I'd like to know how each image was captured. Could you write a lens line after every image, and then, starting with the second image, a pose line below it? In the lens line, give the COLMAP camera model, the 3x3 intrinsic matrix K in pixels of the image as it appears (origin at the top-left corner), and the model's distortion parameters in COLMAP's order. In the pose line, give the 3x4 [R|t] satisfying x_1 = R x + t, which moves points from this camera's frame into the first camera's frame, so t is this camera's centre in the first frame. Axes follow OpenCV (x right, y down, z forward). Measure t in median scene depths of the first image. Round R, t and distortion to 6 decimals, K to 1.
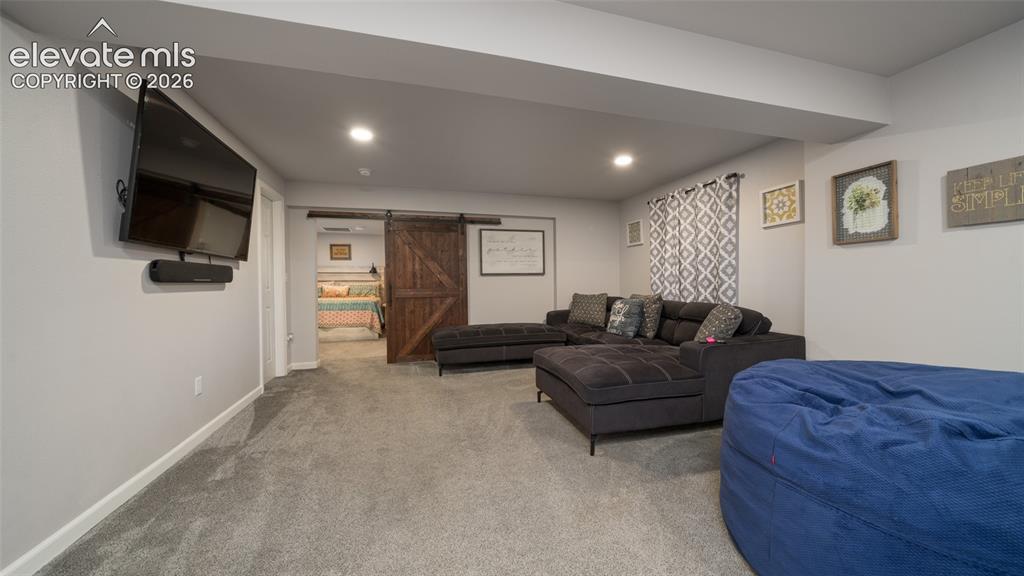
lens RADIAL K [[351.7, 0, 512.5], [0, 351.7, 284.4], [0, 0, 1]] dist [-0.005649, -0.000093]
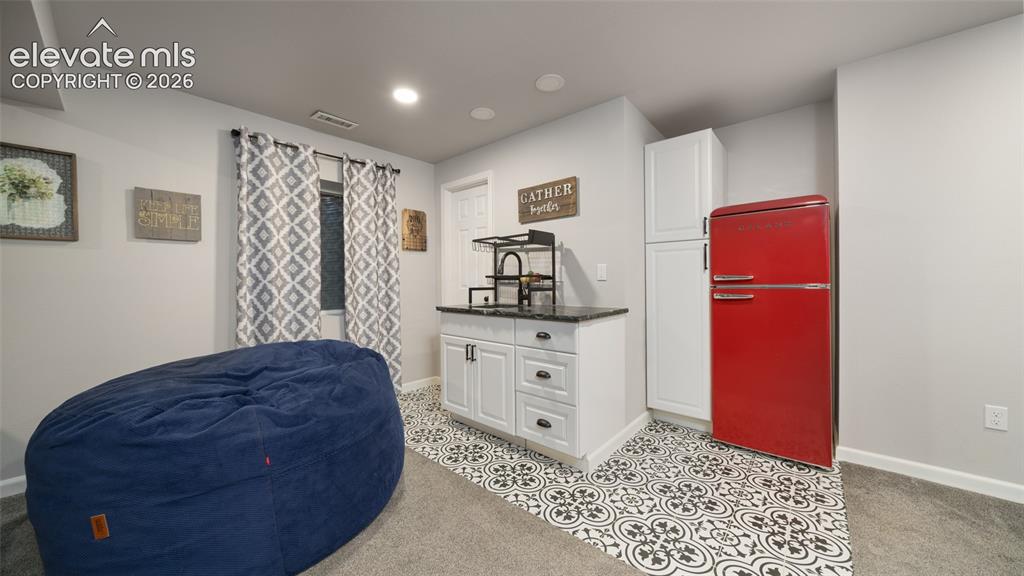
lens RADIAL K [[351.7, 0, 511.3], [0, 351.7, 281.7], [0, 0, 1]] dist [-0.005649, -0.000093]
pose [[-0.542047, 0.016154, 0.840193, -0.263609], [0.019891, 0.999782, -0.006390, 0.003630], [-0.840113, 0.013248, -0.542250, 0.523821]]
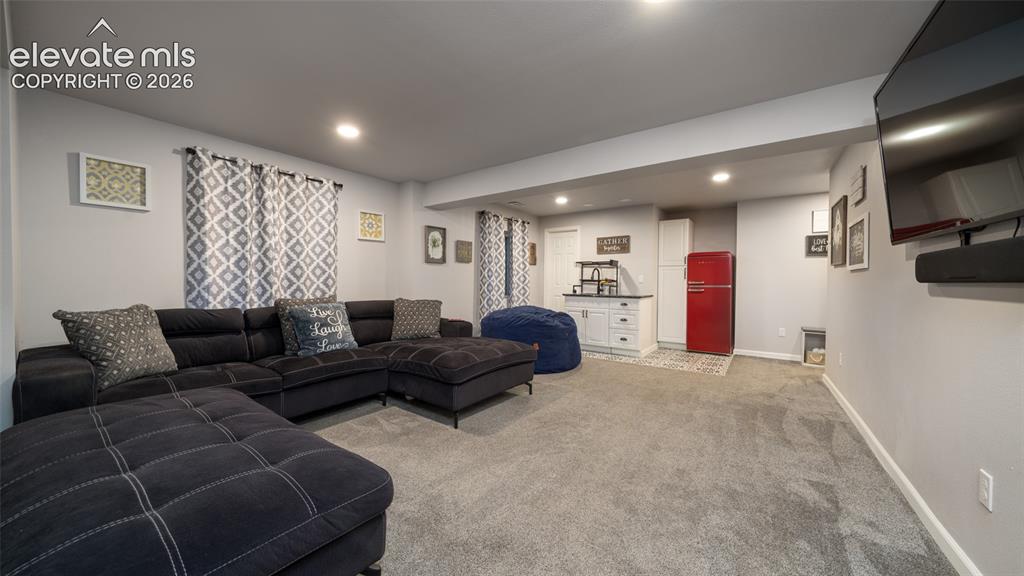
lens RADIAL K [[351.7, 0, 508.2], [0, 351.7, 288.0], [0, 0, 1]] dist [-0.005649, -0.000093]
pose [[-0.614081, -0.006862, 0.789213, -0.895905], [0.004734, 0.999912, 0.012377, 0.000563], [-0.789229, 0.011336, -0.613995, 1.992072]]
